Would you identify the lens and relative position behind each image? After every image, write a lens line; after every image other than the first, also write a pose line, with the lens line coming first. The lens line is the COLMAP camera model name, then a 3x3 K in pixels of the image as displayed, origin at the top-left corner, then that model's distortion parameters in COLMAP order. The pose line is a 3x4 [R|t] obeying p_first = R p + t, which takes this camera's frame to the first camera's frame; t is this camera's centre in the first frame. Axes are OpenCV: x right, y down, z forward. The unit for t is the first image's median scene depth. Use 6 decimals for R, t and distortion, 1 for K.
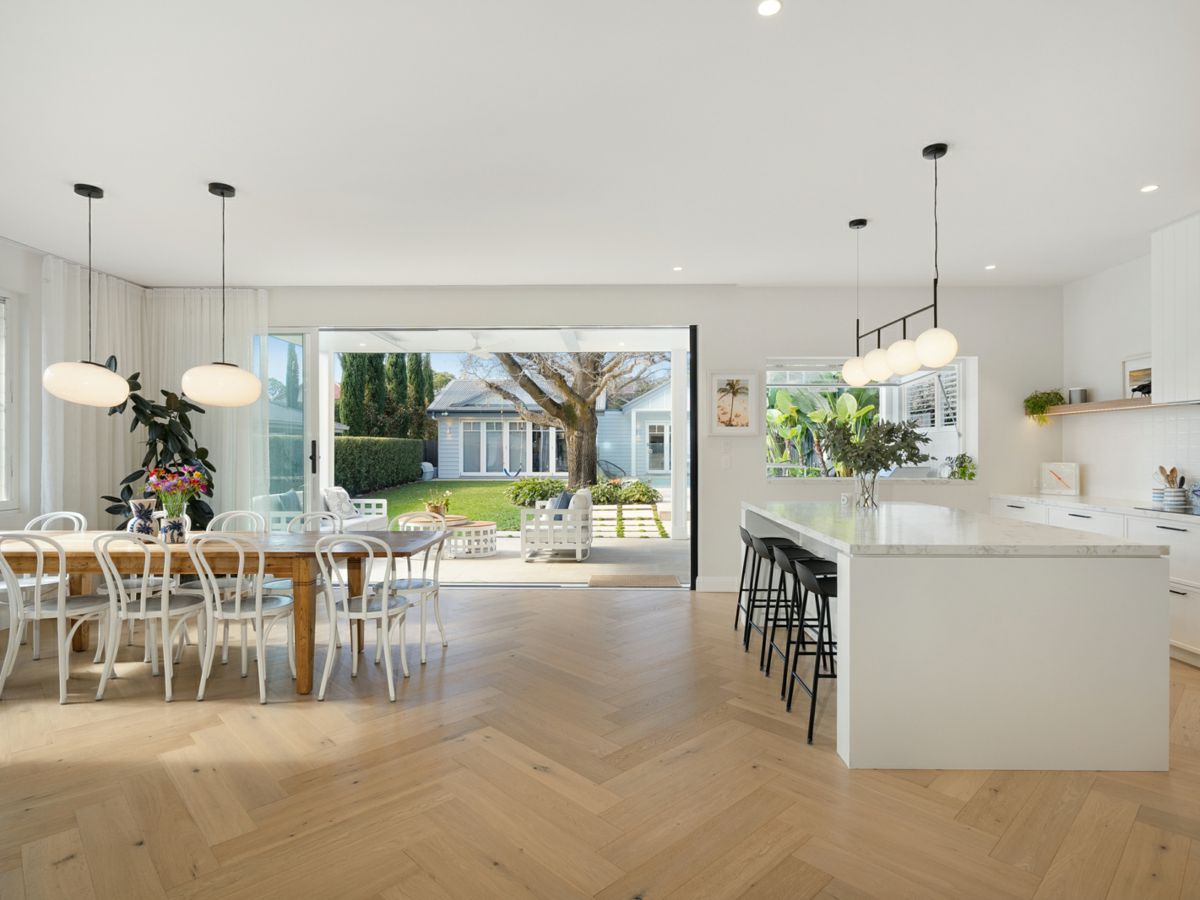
lens RADIAL K [[652.2, 0, 602.3], [0, 652.2, 452.3], [0, 0, 1]] dist [-0.002848, -0.001102]
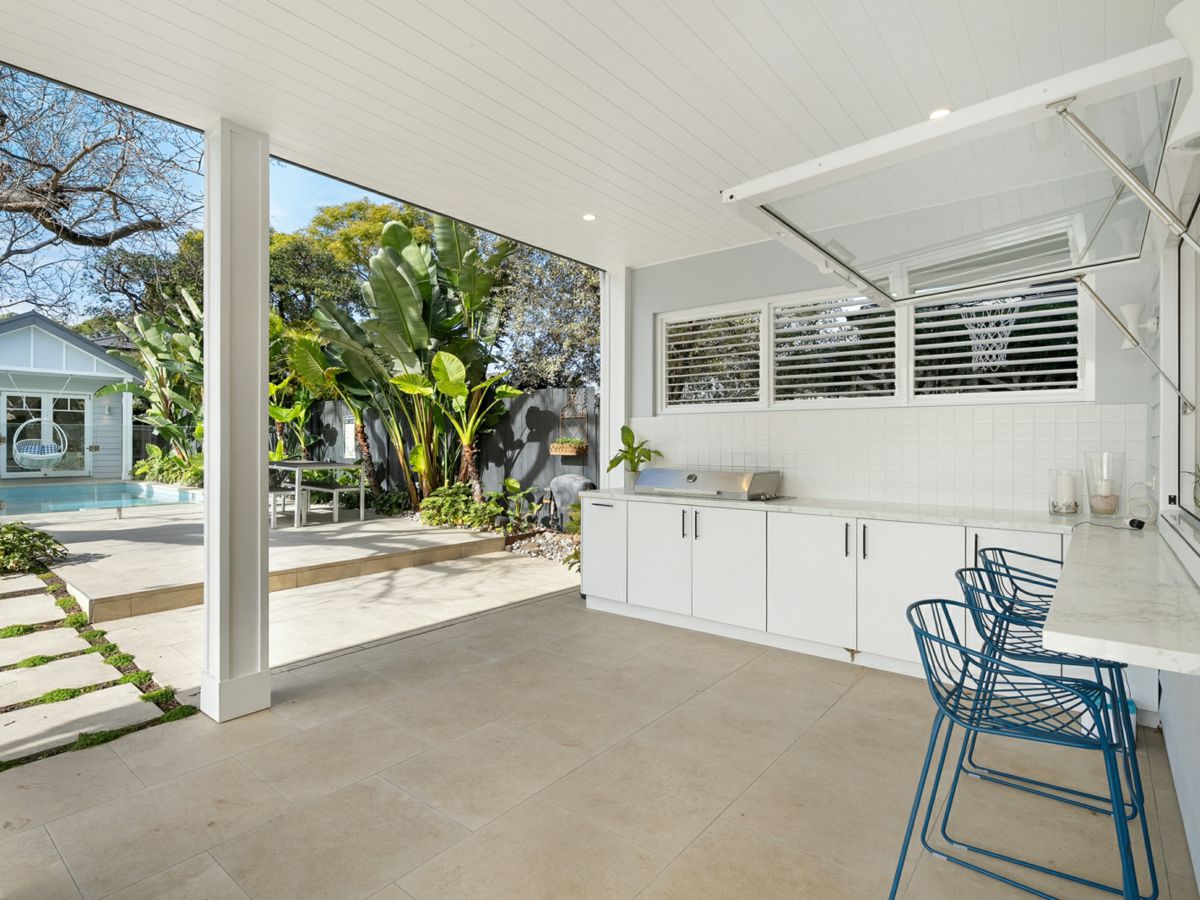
lens RADIAL K [[620.3, 0, 596.9], [0, 620.3, 444.2], [0, 0, 1]] dist [-0.002875, -0.002976]
pose [[0.608566, 0.000122, 0.793503, -0.025877], [-0.002026, 0.999997, 0.001400, -0.001394], [-0.793501, -0.002460, 0.608565, 0.856463]]
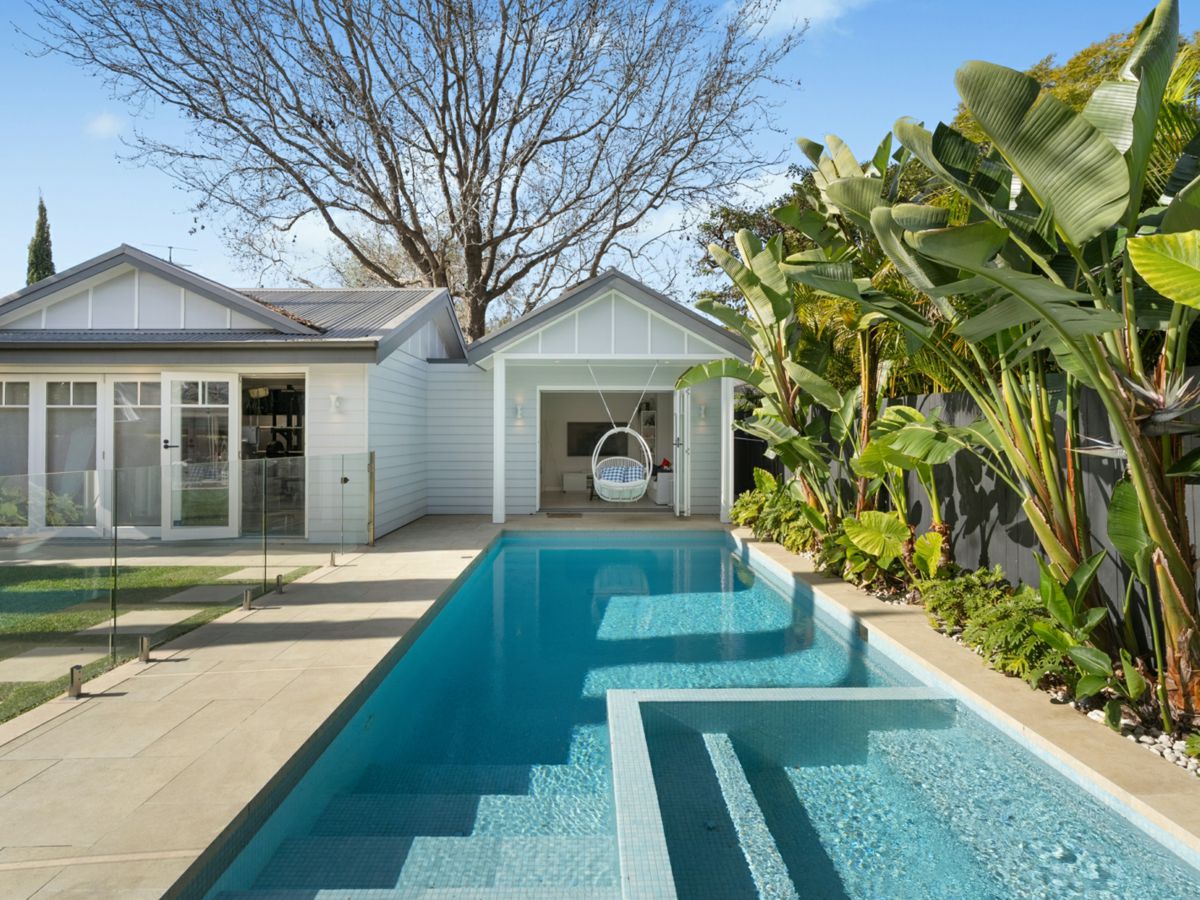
lens RADIAL K [[620.3, 0, 603.7], [0, 620.3, 439.5], [0, 0, 1]] dist [-0.002875, -0.002976]
pose [[0.998331, 0.000251, 0.057753, 0.356183], [-0.000385, 0.999997, 0.002296, -0.057167], [-0.057752, -0.002314, 0.998328, 2.184388]]
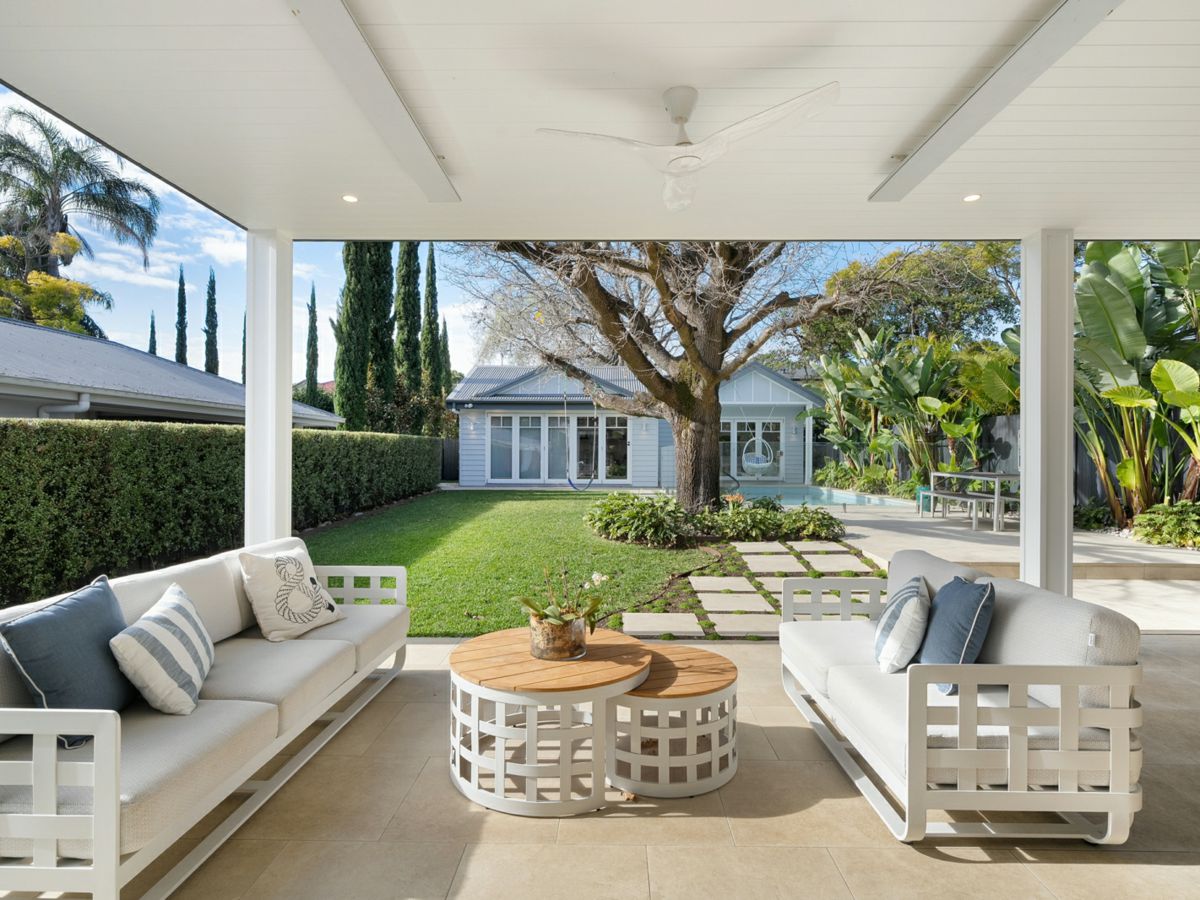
lens RADIAL K [[620.3, 0, 603.4], [0, 620.3, 456.3], [0, 0, 1]] dist [-0.002875, -0.002976]
pose [[0.999947, 0.005305, 0.008835, -0.252758], [-0.005335, 0.999980, 0.003300, -0.000846], [-0.008818, -0.003347, 0.999956, 0.730898]]
